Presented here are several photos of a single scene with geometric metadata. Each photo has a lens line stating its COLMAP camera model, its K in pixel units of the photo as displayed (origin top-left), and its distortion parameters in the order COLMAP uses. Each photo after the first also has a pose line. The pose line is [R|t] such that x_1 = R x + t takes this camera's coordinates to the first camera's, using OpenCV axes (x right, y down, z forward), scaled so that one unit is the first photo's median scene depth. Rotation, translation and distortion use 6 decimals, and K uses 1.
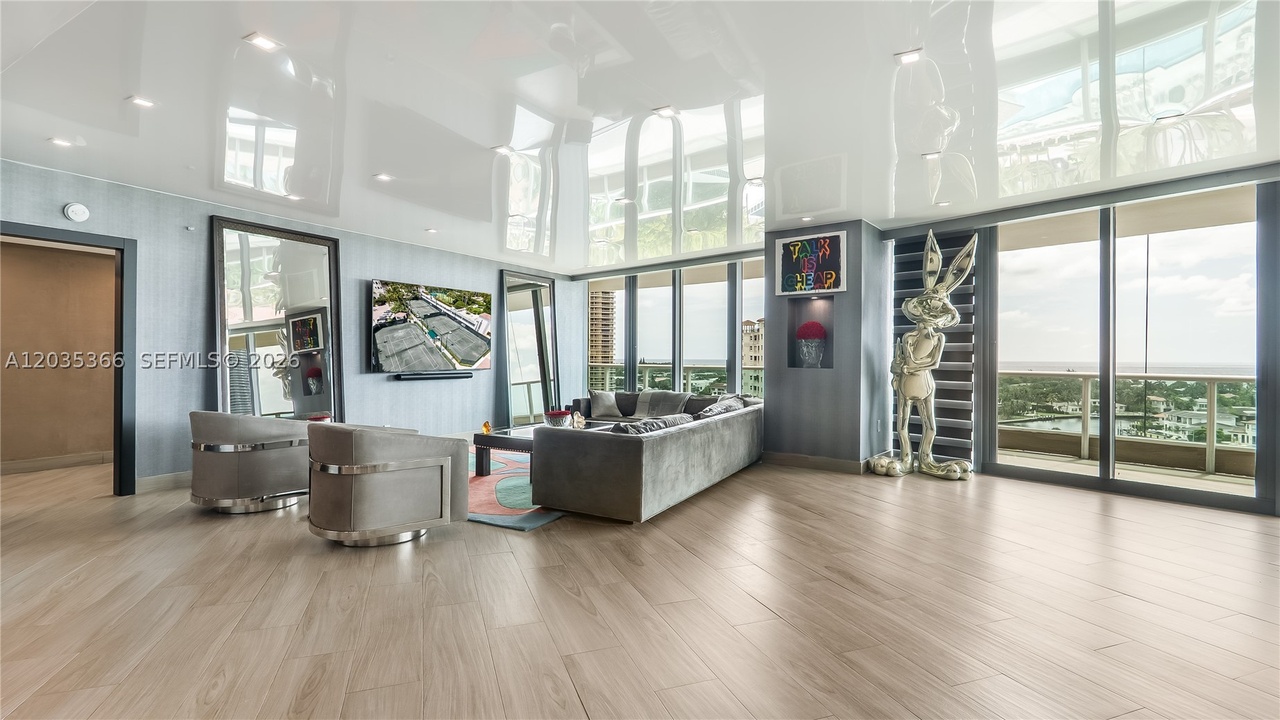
lens RADIAL K [[601.1, 0, 631.1], [0, 601.1, 358.1], [0, 0, 1]] dist [-0.004378, -0.000036]
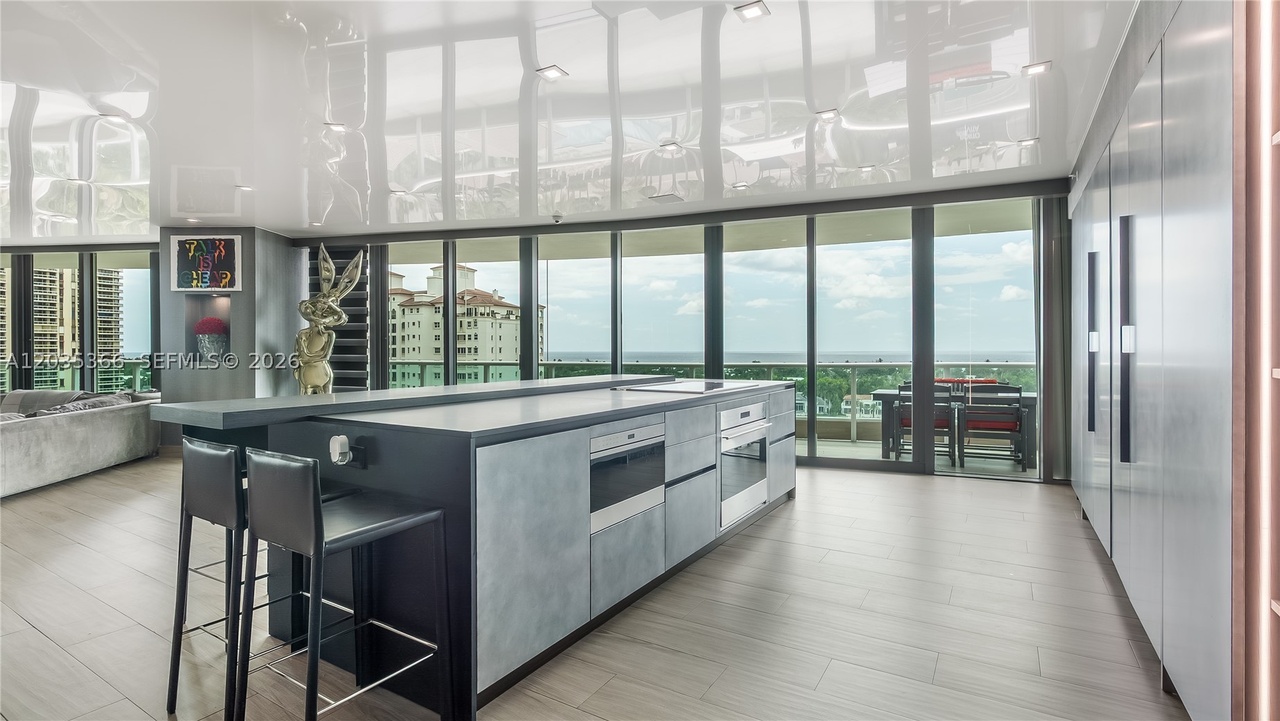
lens RADIAL K [[601.1, 0, 640.9], [0, 601.1, 356.5], [0, 0, 1]] dist [-0.004378, -0.000036]
pose [[0.779918, -0.011088, 0.625784, 0.230989], [0.004808, 0.999920, 0.011725, -0.001090], [-0.625864, -0.006136, 0.779908, -0.296006]]
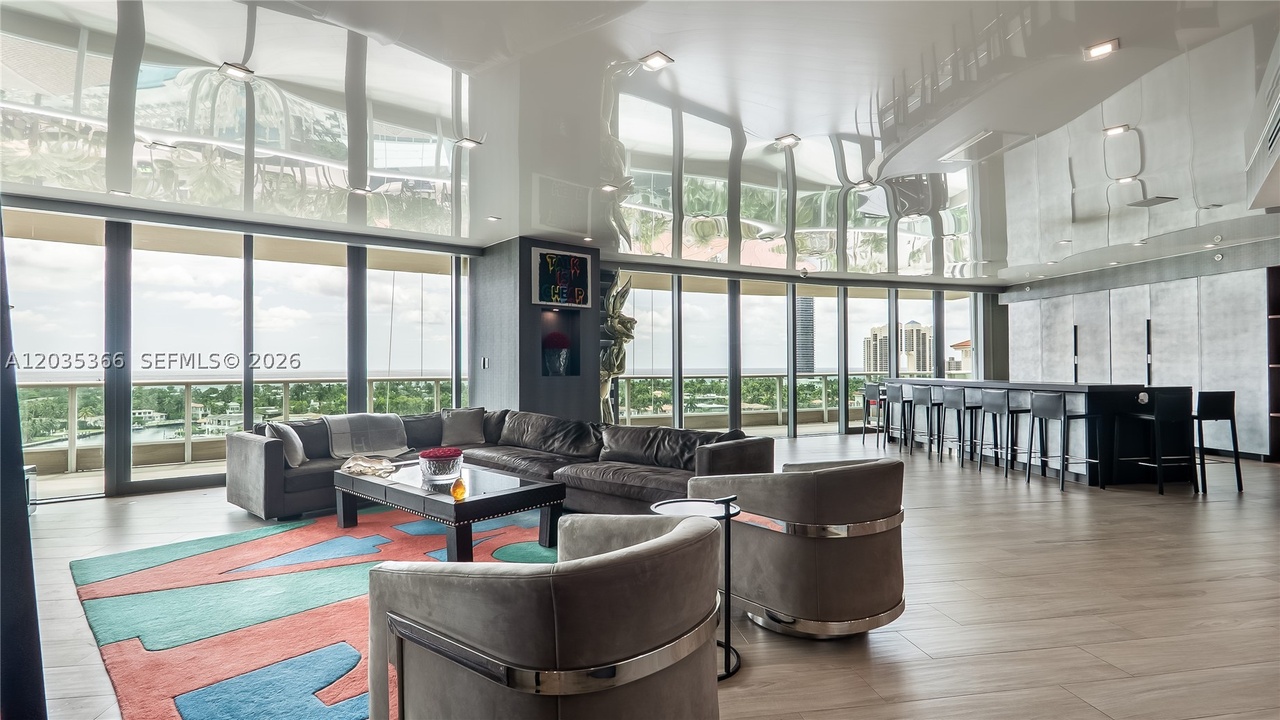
lens RADIAL K [[601.1, 0, 638.2], [0, 601.1, 361.5], [0, 0, 1]] dist [-0.004378, -0.000036]
pose [[0.195752, 0.005486, 0.980638, -0.713138], [0.004199, 0.999970, -0.006433, -0.002269], [-0.980644, 0.005377, 0.195723, 0.658993]]
